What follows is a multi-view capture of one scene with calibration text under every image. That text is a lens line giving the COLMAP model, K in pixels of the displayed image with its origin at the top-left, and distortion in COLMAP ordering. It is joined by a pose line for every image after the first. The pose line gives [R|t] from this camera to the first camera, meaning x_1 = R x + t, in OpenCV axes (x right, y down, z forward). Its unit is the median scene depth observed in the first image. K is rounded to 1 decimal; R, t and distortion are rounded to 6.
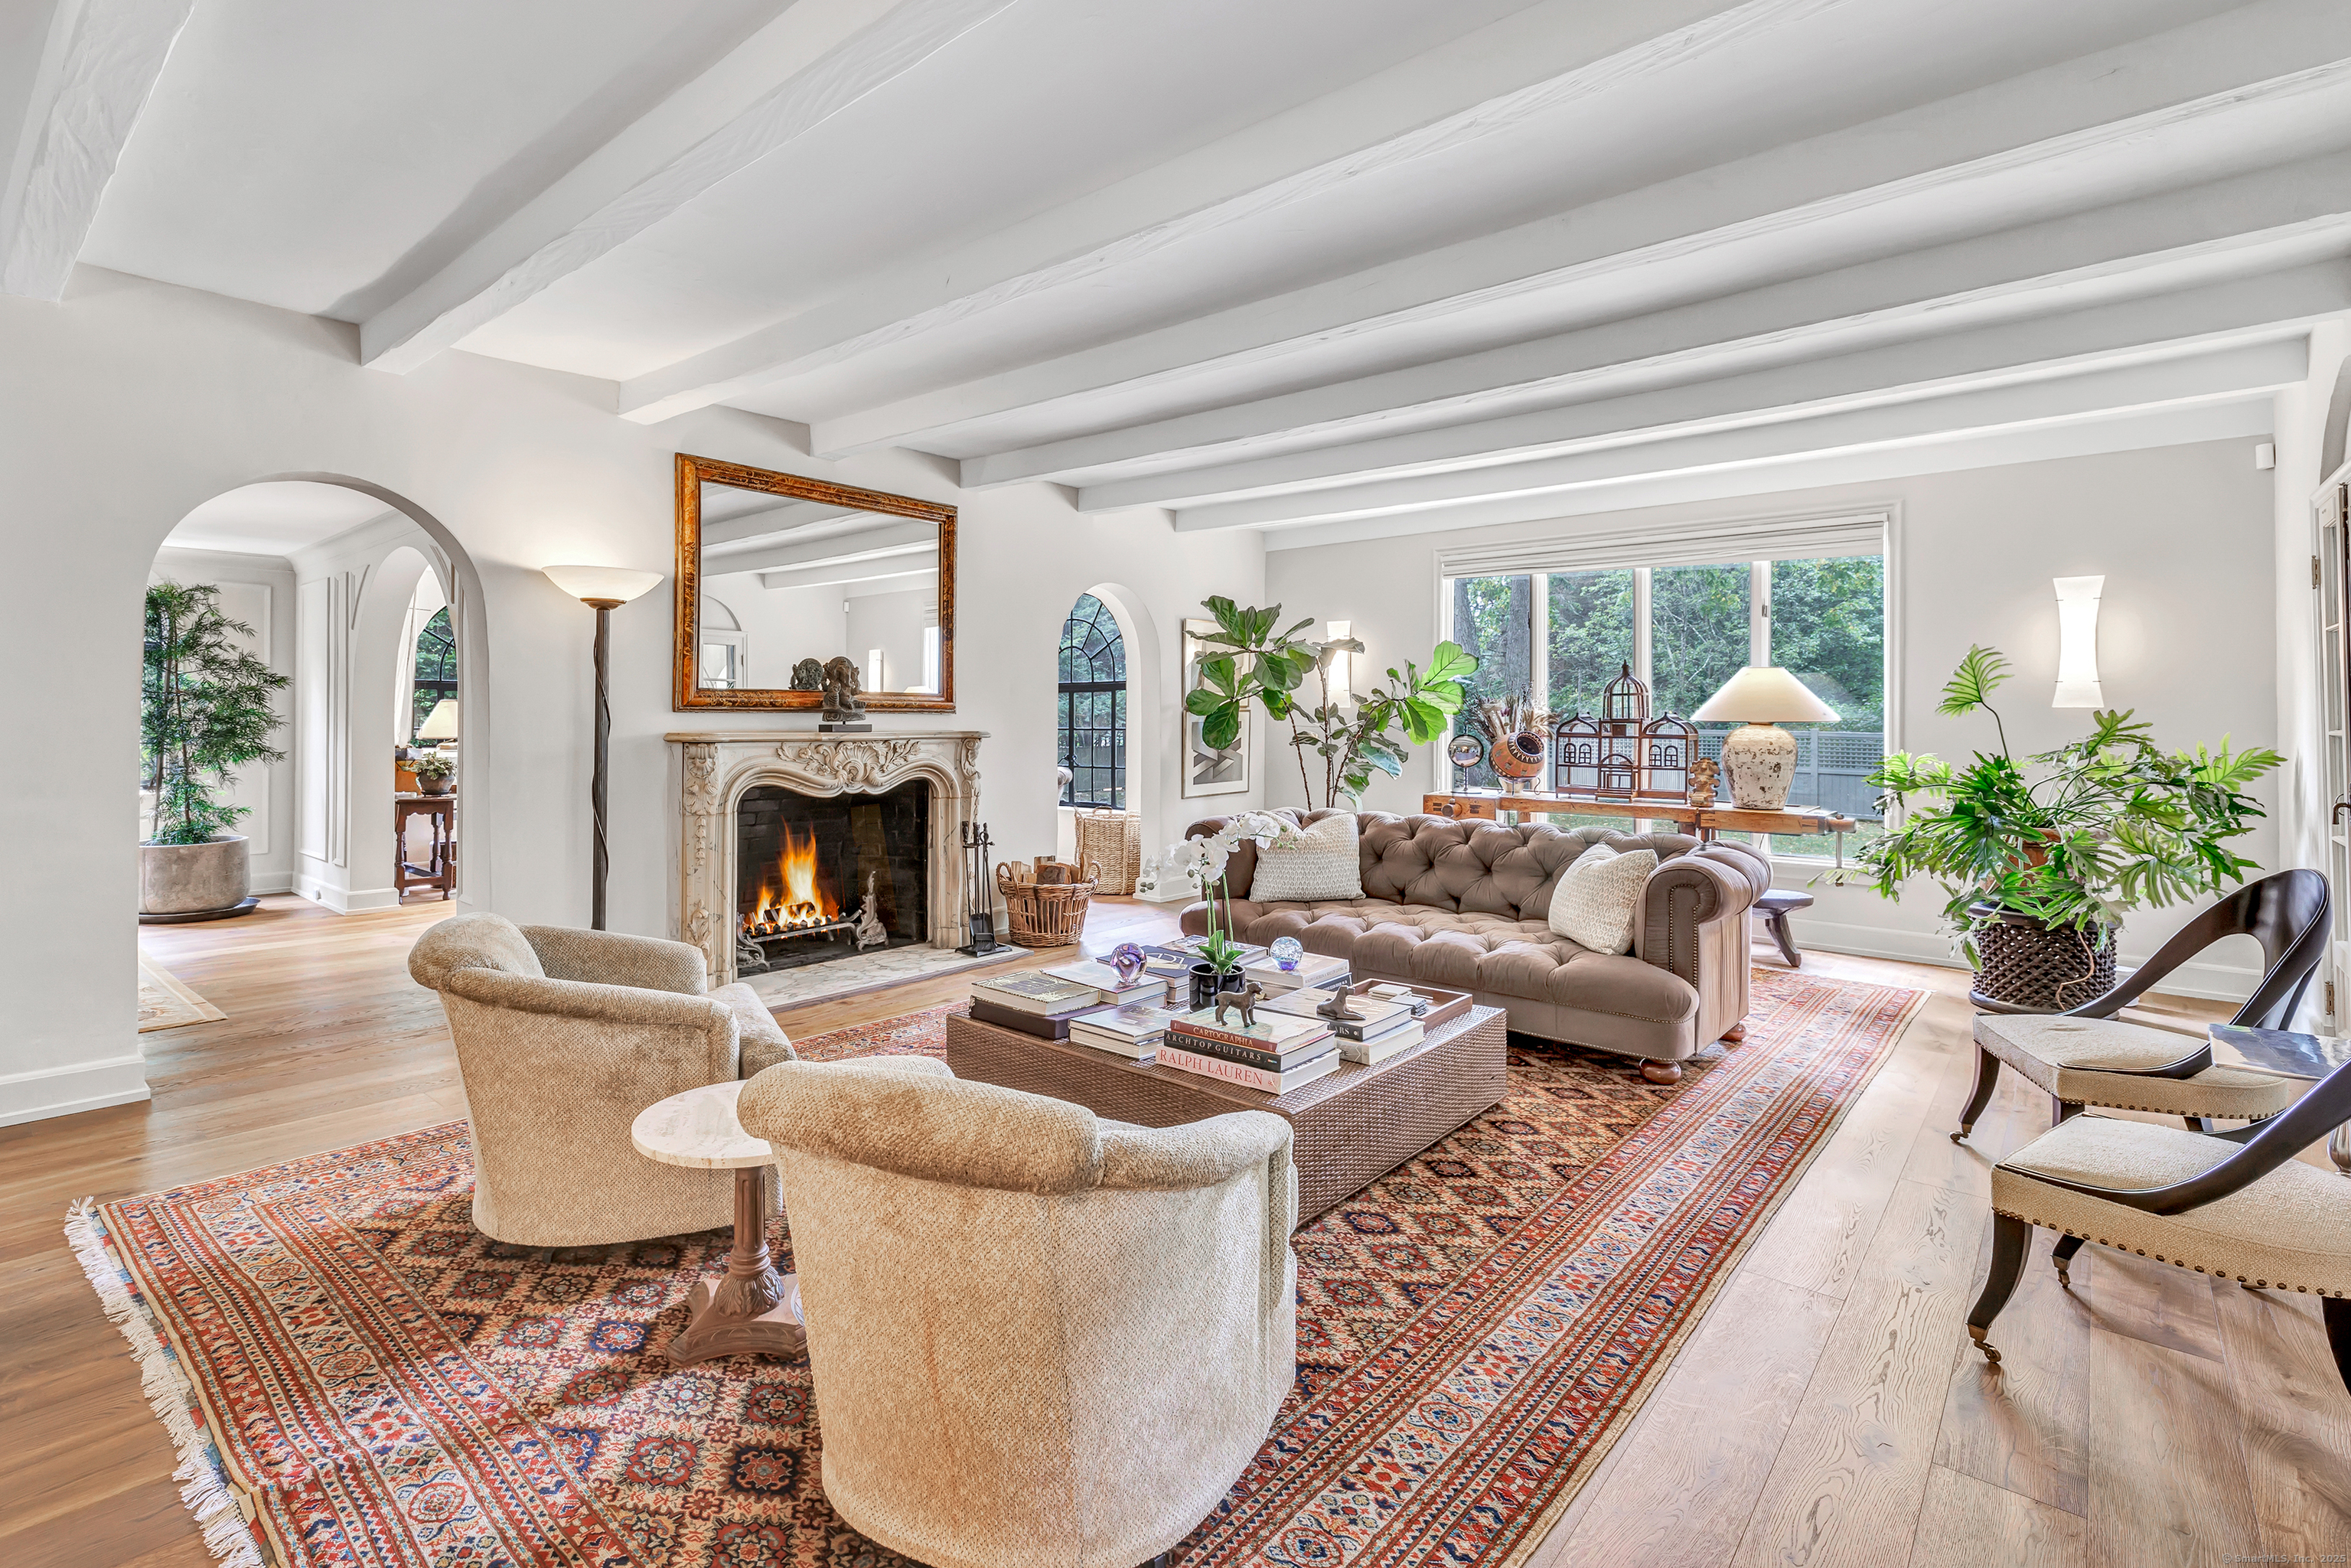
lens RADIAL K [[1028.6, 0, 1118.0], [0, 1028.6, 707.7], [0, 0, 1]] dist [0.008331, 0.000703]
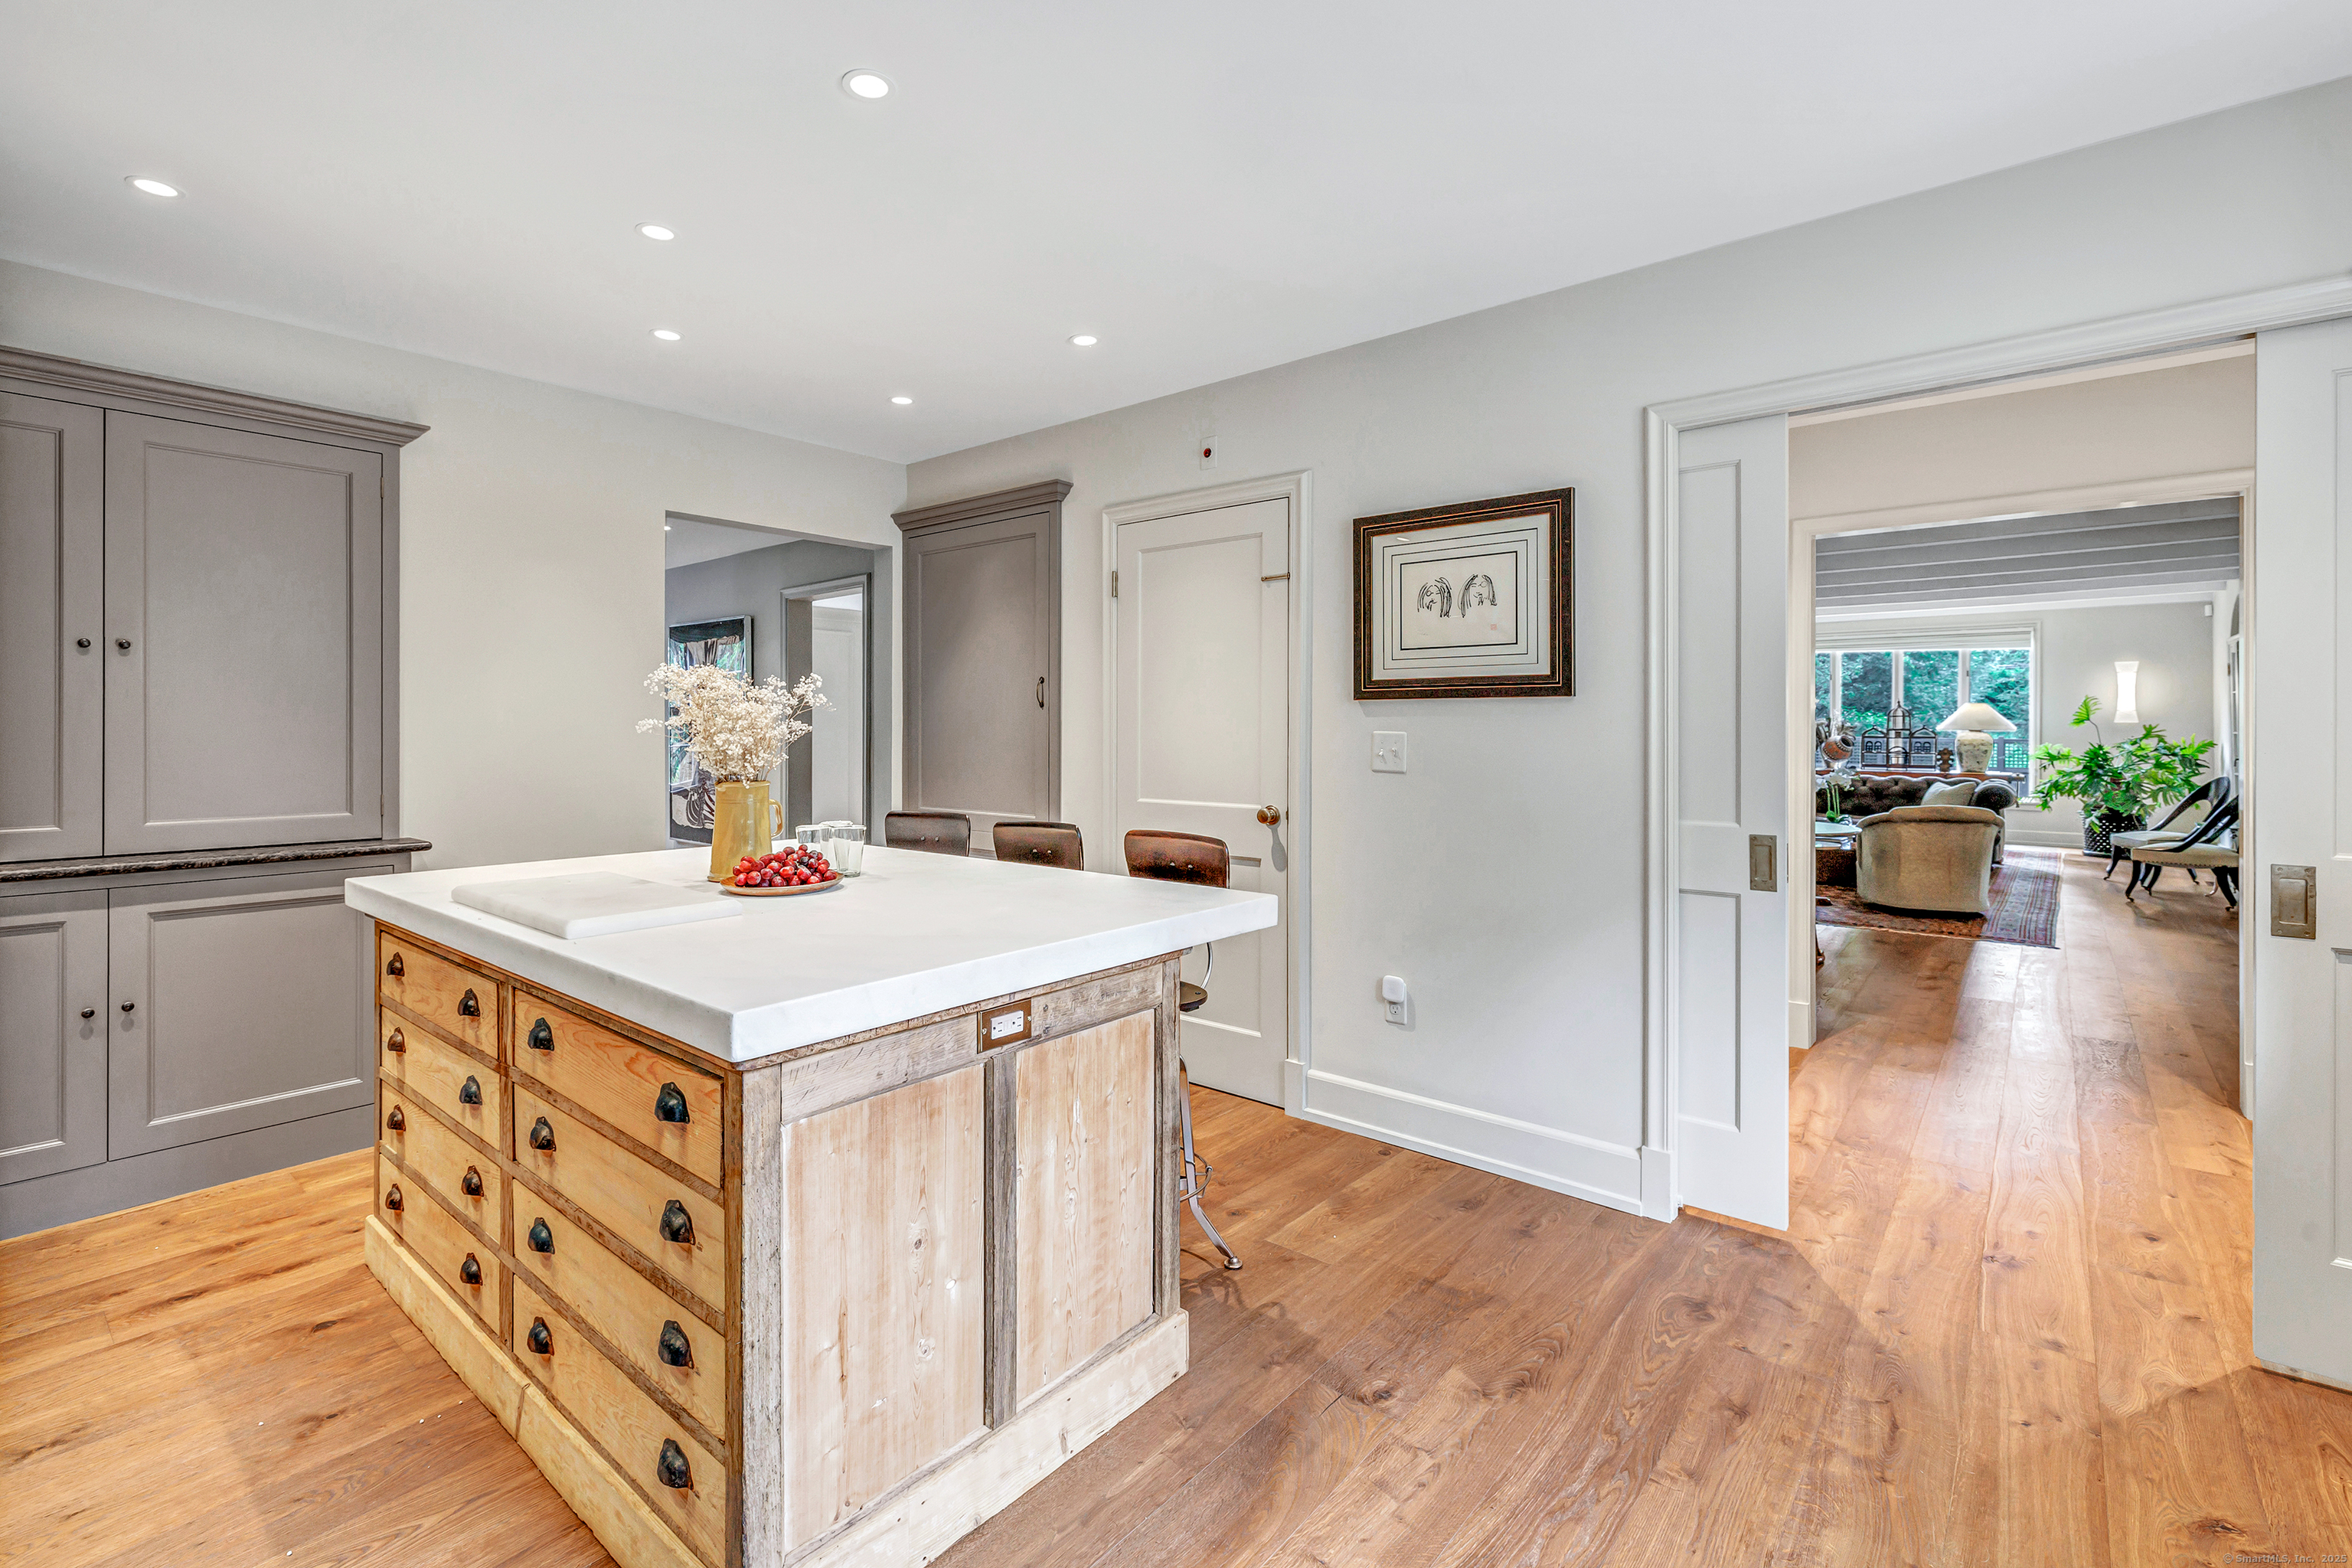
lens RADIAL K [[1029.0, 0, 1165.5], [0, 1029.0, 739.1], [0, 0, 1]] dist [0.008331, 0.000703]
pose [[0.998518, -0.007679, 0.053873, -1.362917], [0.006784, 0.999836, 0.016769, -0.017970], [-0.053992, -0.016379, 0.998407, -1.202406]]
